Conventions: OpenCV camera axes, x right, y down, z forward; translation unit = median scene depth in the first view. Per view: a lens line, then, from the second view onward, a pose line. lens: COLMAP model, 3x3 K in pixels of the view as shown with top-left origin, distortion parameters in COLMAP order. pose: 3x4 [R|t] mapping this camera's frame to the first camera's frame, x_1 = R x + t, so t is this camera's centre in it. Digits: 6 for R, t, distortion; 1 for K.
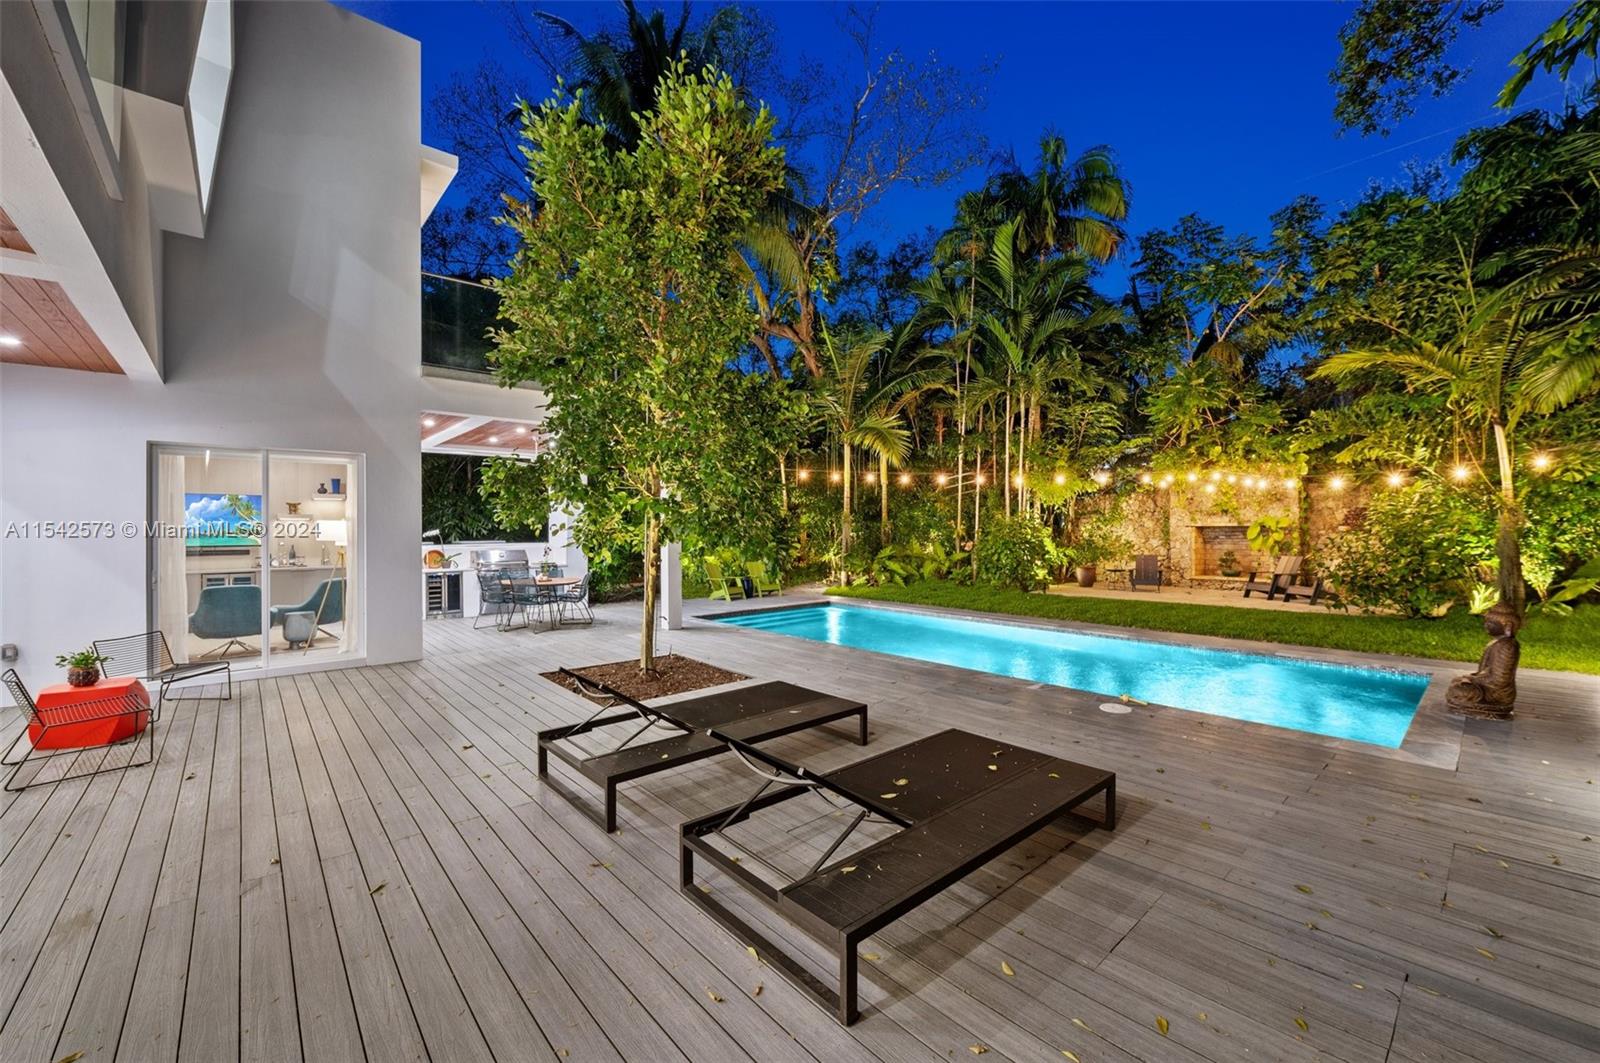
lens RADIAL K [[658.7, 0, 844.2], [0, 658.7, 520.1], [0, 0, 1]] dist [-0.002957, -0.000452]
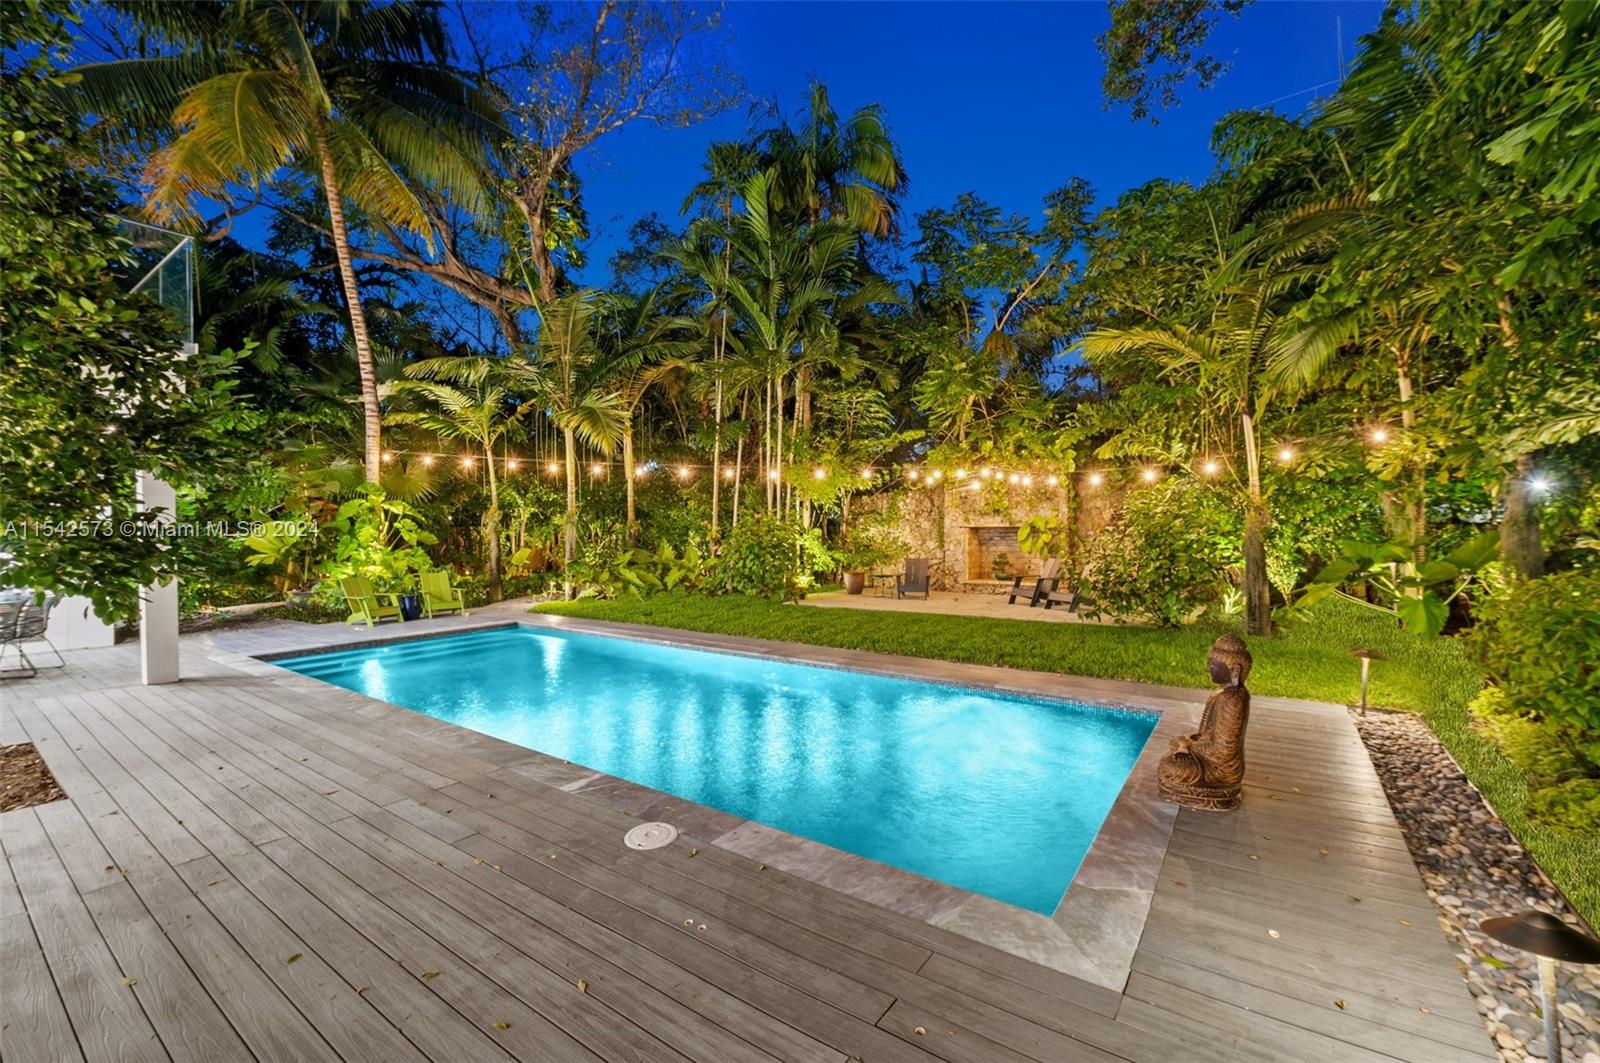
lens RADIAL K [[658.2, 0, 800.0], [0, 658.2, 531.5], [0, 0, 1]] dist [-0.000041, -0.000120]
pose [[0.984671, -0.002992, 0.174399, 0.156494], [0.000351, 0.999885, 0.015172, 0.001830], [-0.174424, -0.014878, 0.984558, 0.142319]]
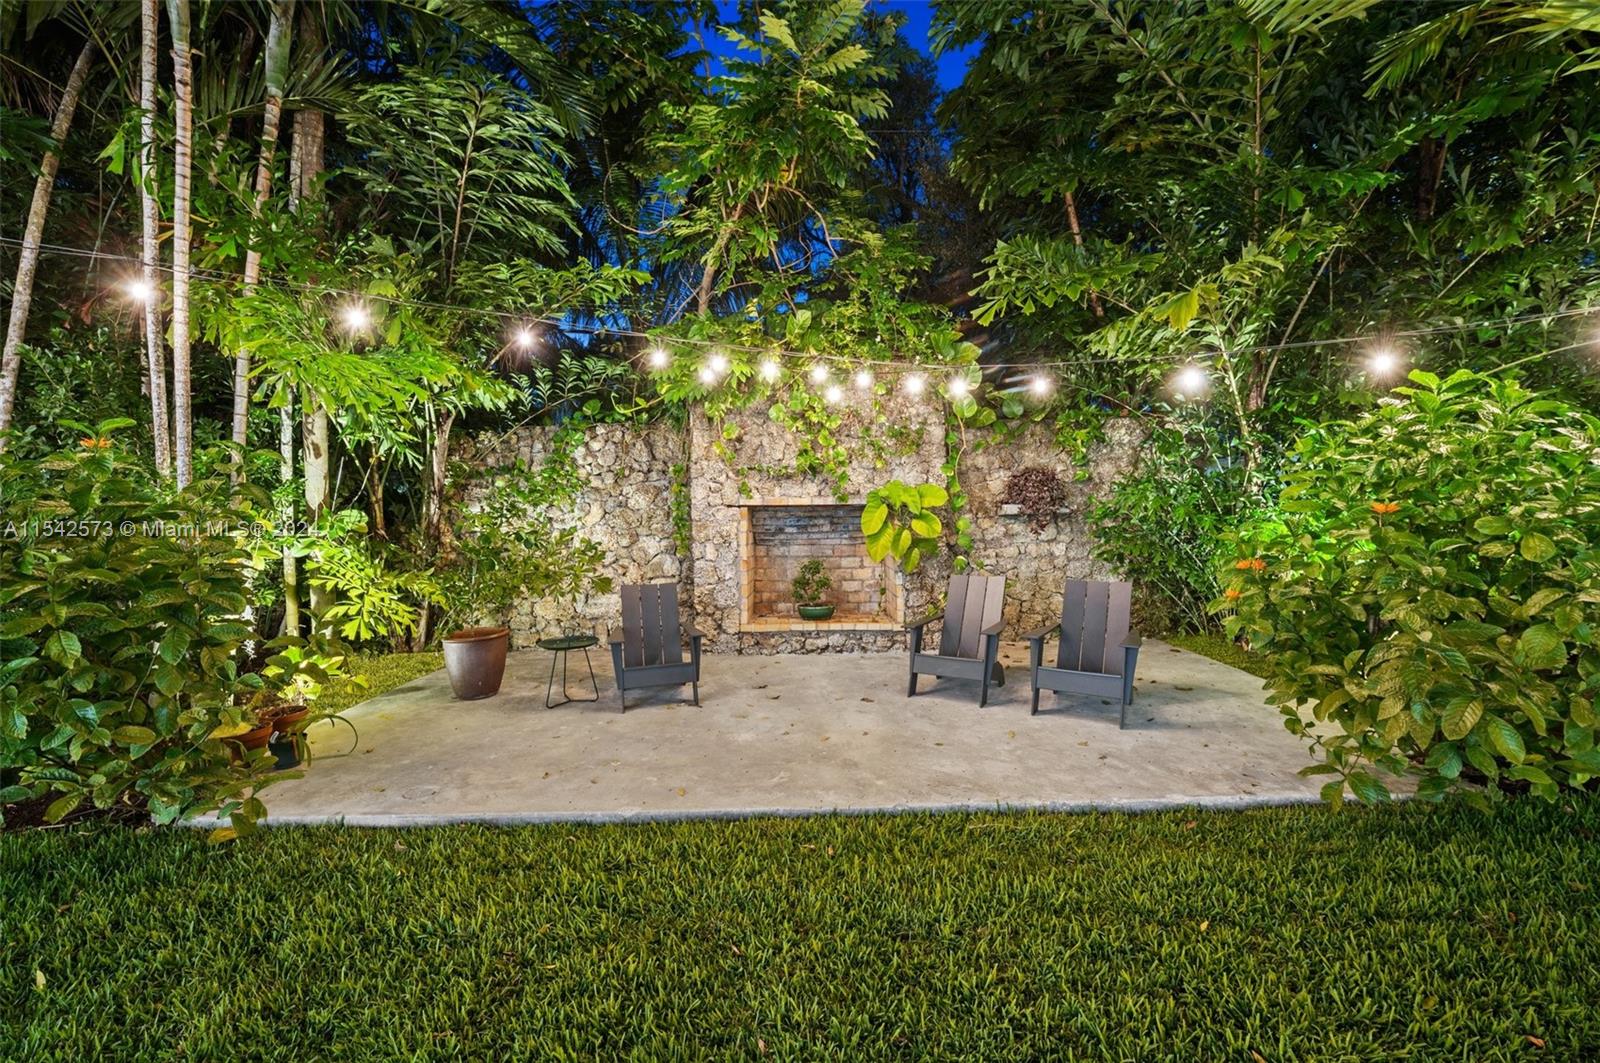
lens RADIAL K [[752.7, 0, 800.0], [0, 752.7, 531.5], [0, 0, 1]] dist [-0.000666, -0.000165]
pose [[0.749411, -0.021938, 0.661742, 0.282263], [-0.002079, 0.999368, 0.035485, 0.010352], [-0.662102, -0.027968, 0.748892, 0.721786]]
